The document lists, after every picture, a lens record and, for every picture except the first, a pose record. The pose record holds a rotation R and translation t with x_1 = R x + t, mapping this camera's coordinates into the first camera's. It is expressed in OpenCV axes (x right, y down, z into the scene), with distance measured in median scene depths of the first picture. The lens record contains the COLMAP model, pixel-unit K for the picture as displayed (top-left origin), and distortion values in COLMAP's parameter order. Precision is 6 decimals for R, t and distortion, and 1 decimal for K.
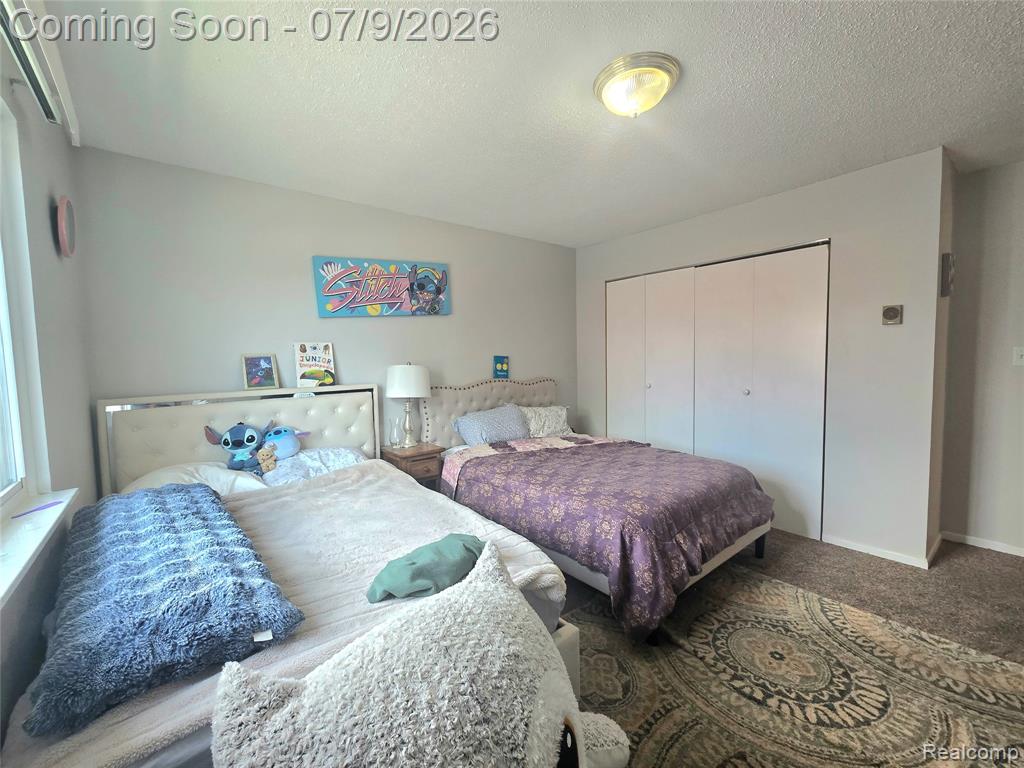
lens RADIAL K [[421.8, 0, 513.4], [0, 421.8, 382.3], [0, 0, 1]] dist [0.006757, -0.000233]
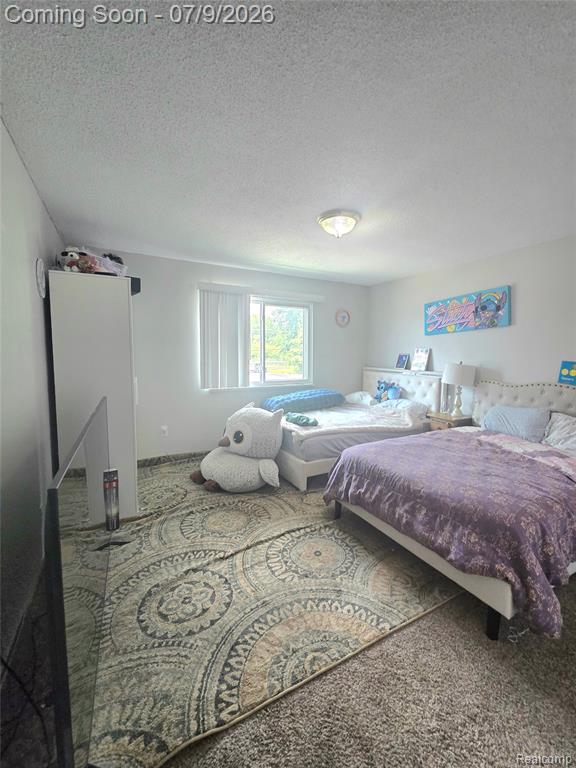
lens RADIAL K [[316.4, 0, 288.8], [0, 316.4, 380.0], [0, 0, 1]] dist [0.006757, -0.000233]
pose [[-0.186013, 0.107433, -0.976656, 0.974289], [-0.074573, 0.989593, 0.123059, -0.073673], [0.979713, 0.095723, -0.176066, 0.588034]]
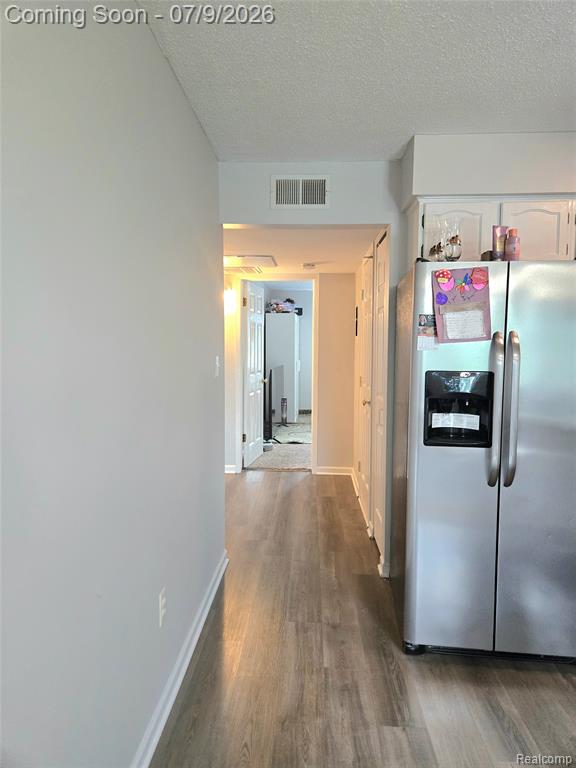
lens RADIAL K [[507.3, 0, 287.7], [0, 507.3, 384.3], [0, 0, 1]] dist [0.070741, -0.048435]
pose [[-0.666978, 0.076879, -0.741101, 1.910571], [-0.038317, 0.989807, 0.137163, -0.150594], [0.744092, 0.119881, -0.657234, 1.457158]]
